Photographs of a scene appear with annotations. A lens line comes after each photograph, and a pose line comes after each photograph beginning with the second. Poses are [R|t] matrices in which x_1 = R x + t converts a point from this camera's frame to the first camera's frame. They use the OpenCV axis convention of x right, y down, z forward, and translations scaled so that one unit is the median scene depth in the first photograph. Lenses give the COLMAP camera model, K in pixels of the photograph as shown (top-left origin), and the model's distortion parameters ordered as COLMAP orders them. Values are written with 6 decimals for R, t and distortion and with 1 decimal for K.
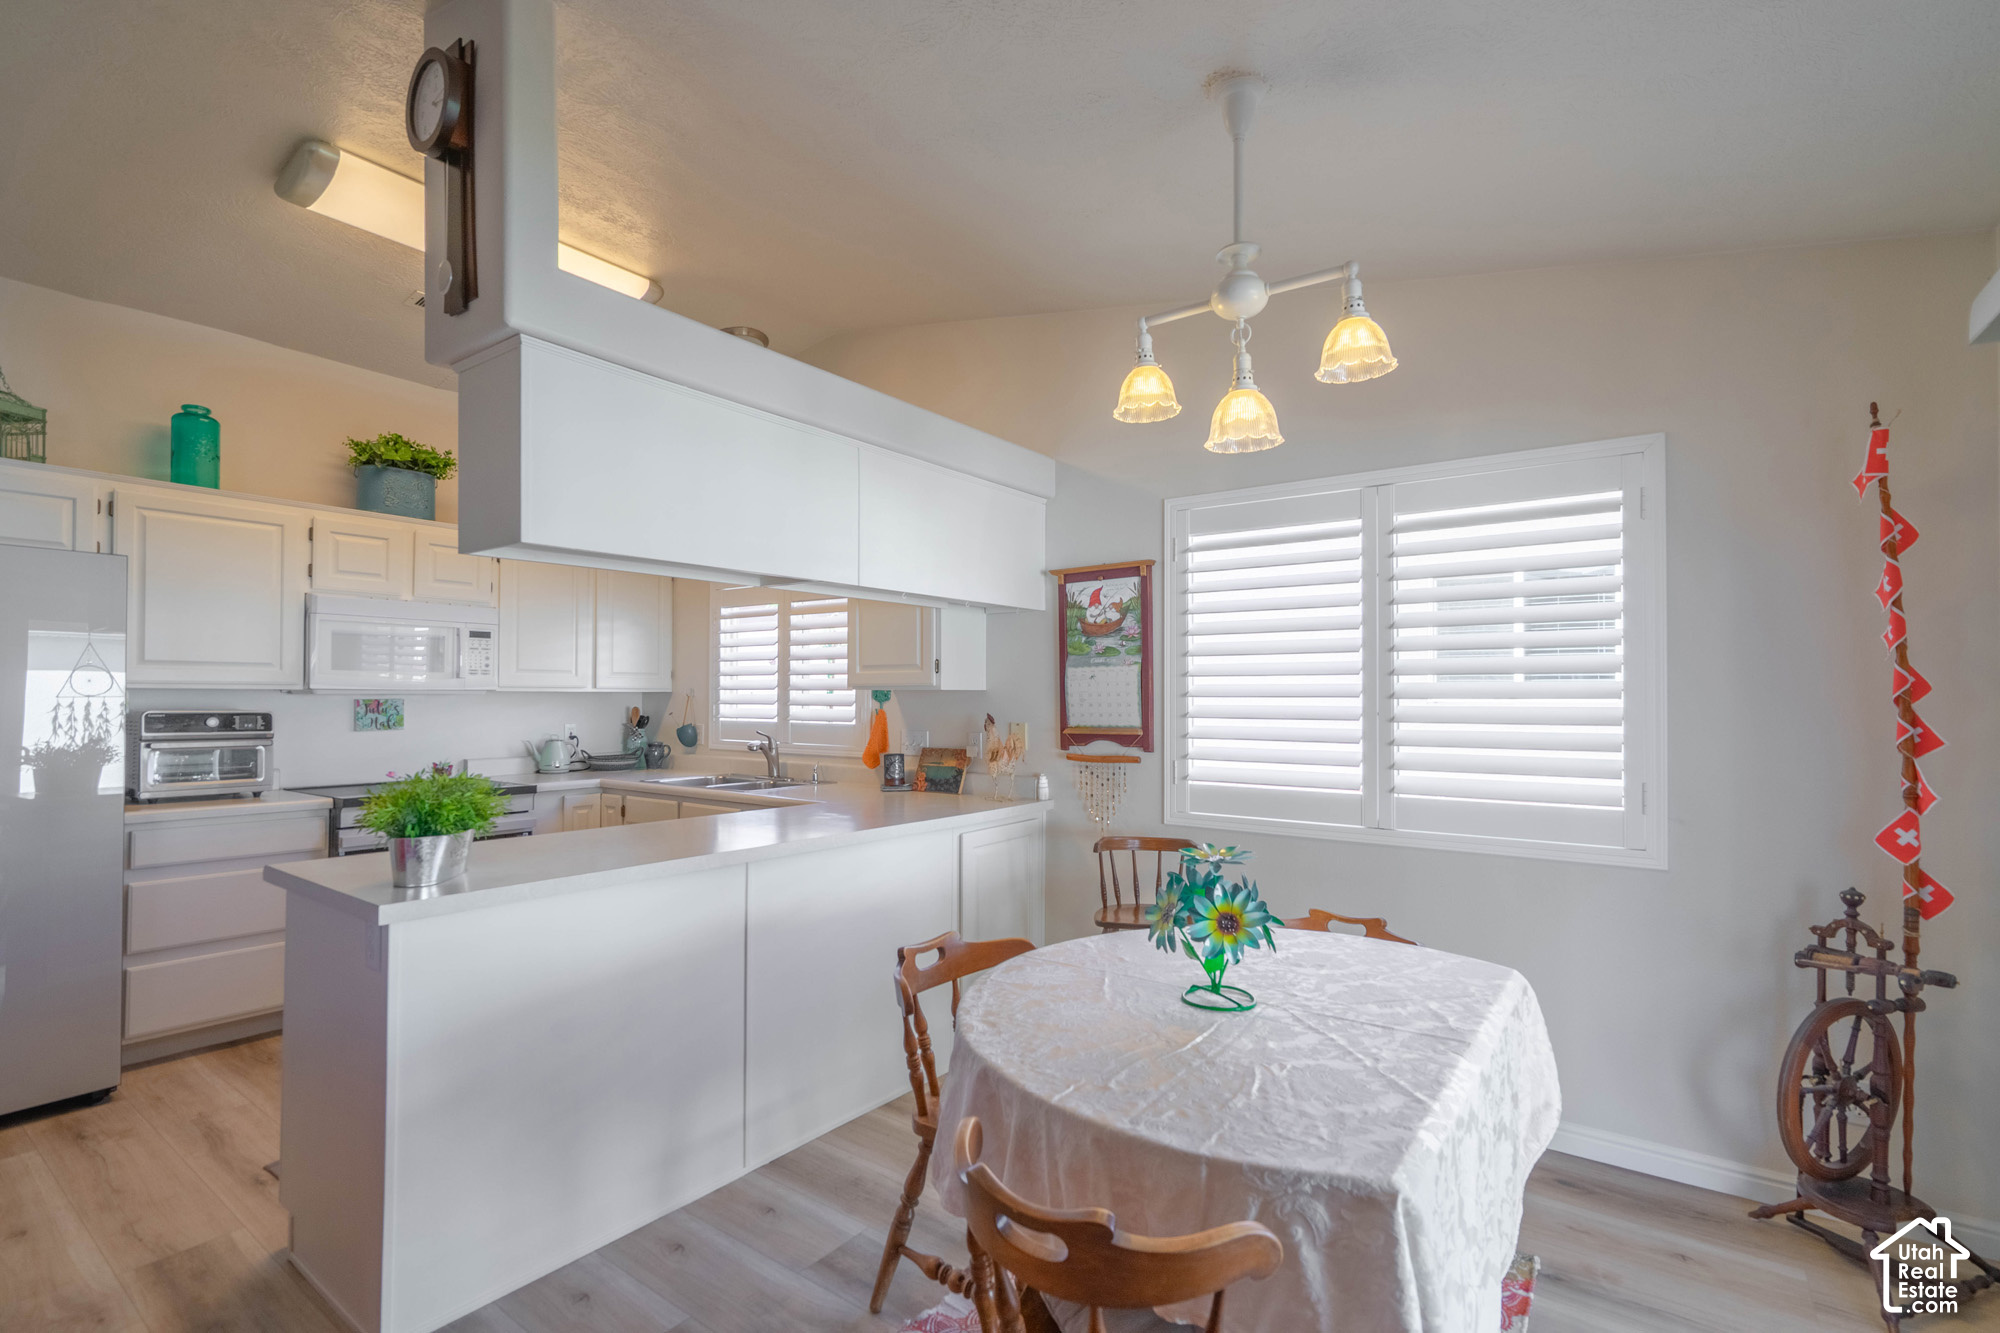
lens RADIAL K [[906.5, 0, 994.0], [0, 906.5, 687.2], [0, 0, 1]] dist [-0.005238, 0.002927]
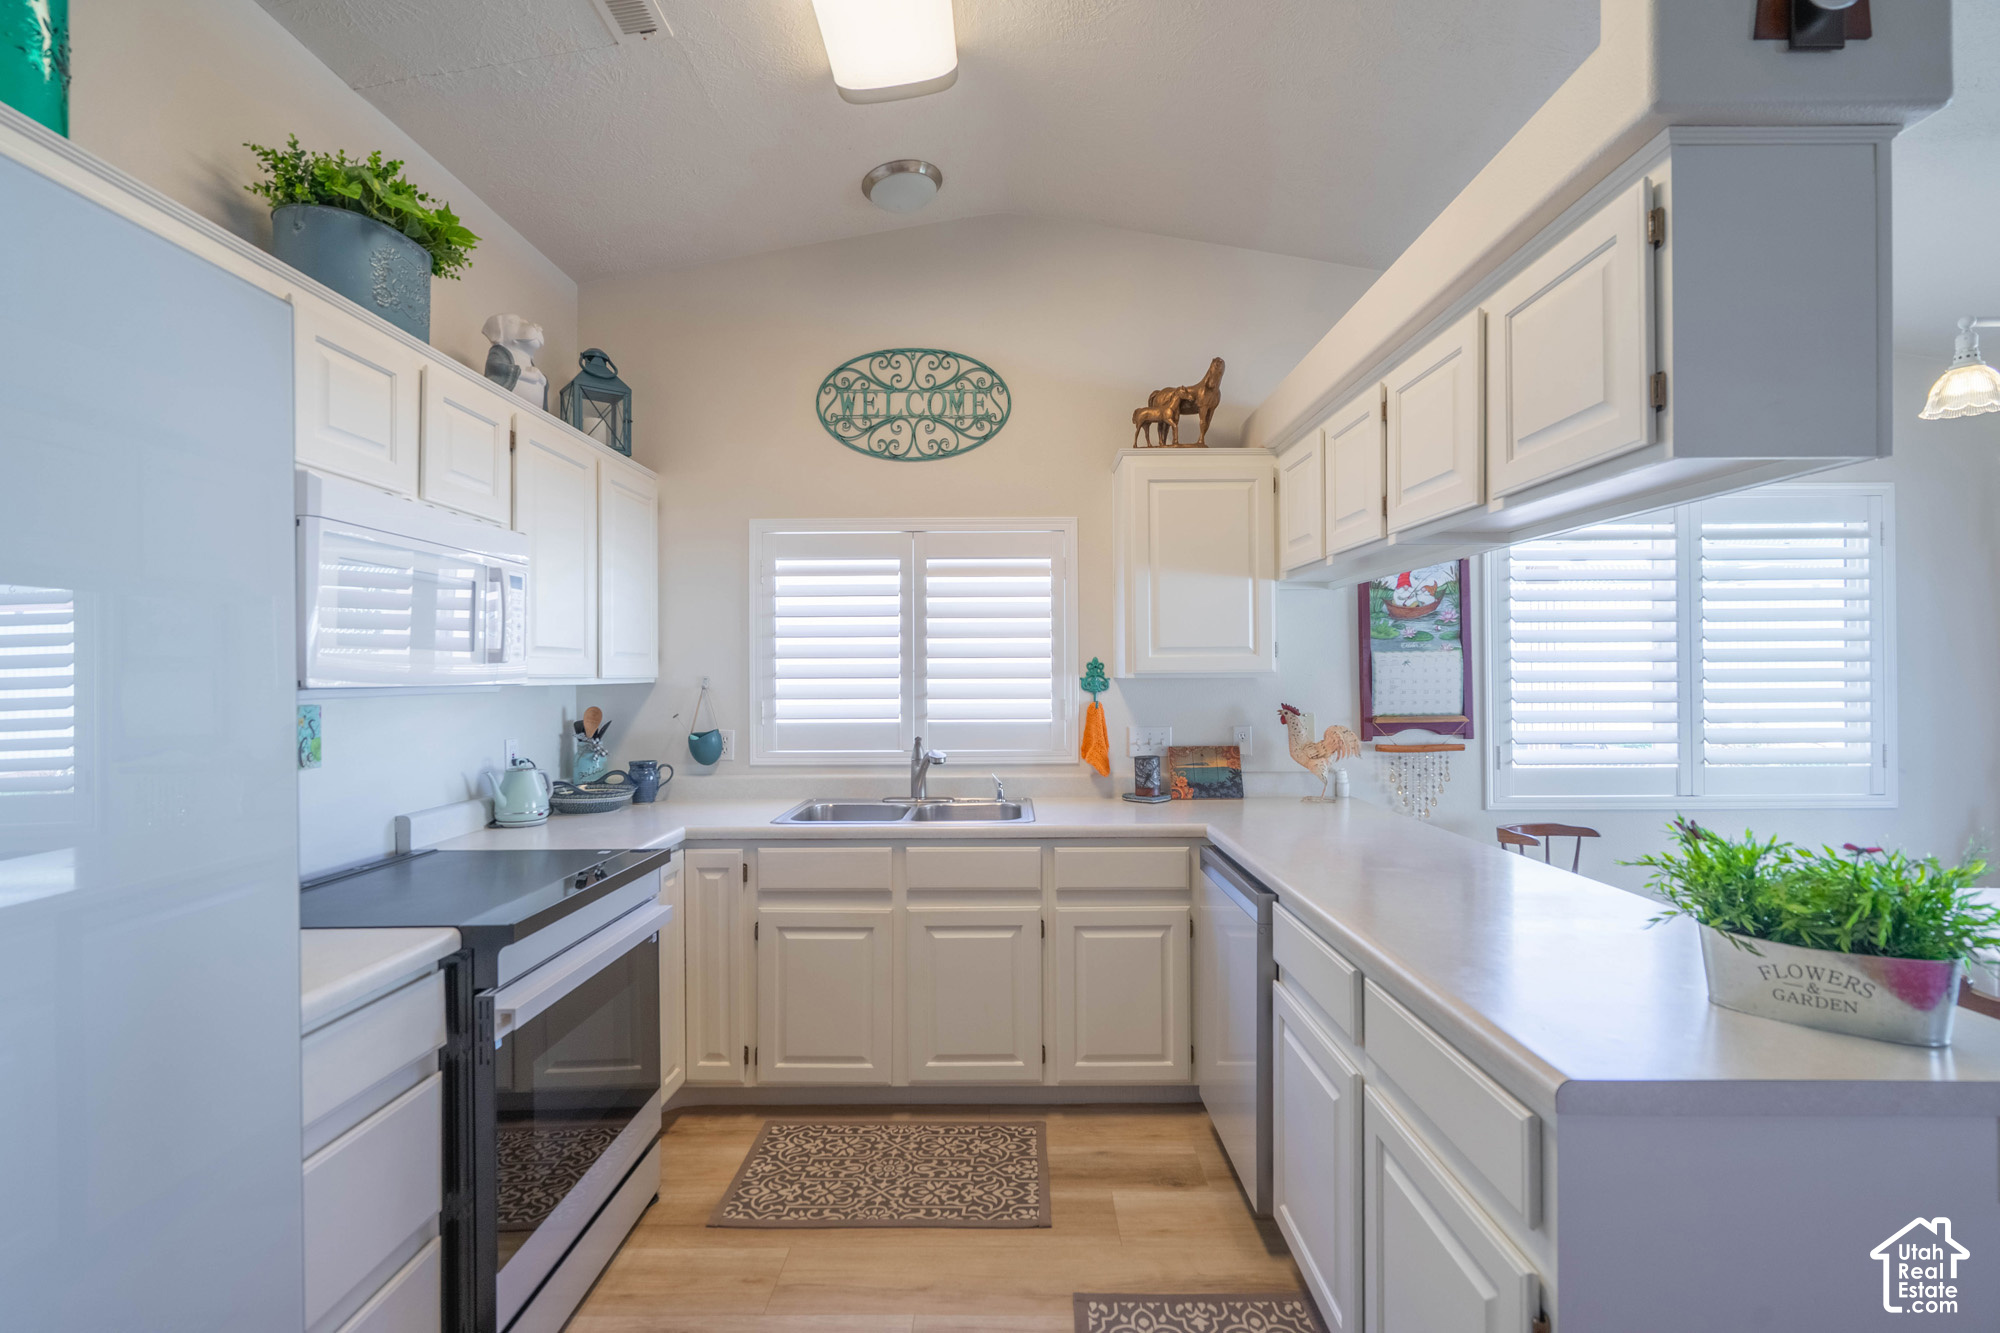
lens RADIAL K [[906.5, 0, 1011.6], [0, 906.5, 669.6], [0, 0, 1]] dist [-0.005238, 0.002927]
pose [[0.811741, -0.003937, 0.584004, -0.757706], [0.002318, 0.999991, 0.003520, -0.008065], [-0.584013, -0.001504, 0.811743, 0.458827]]
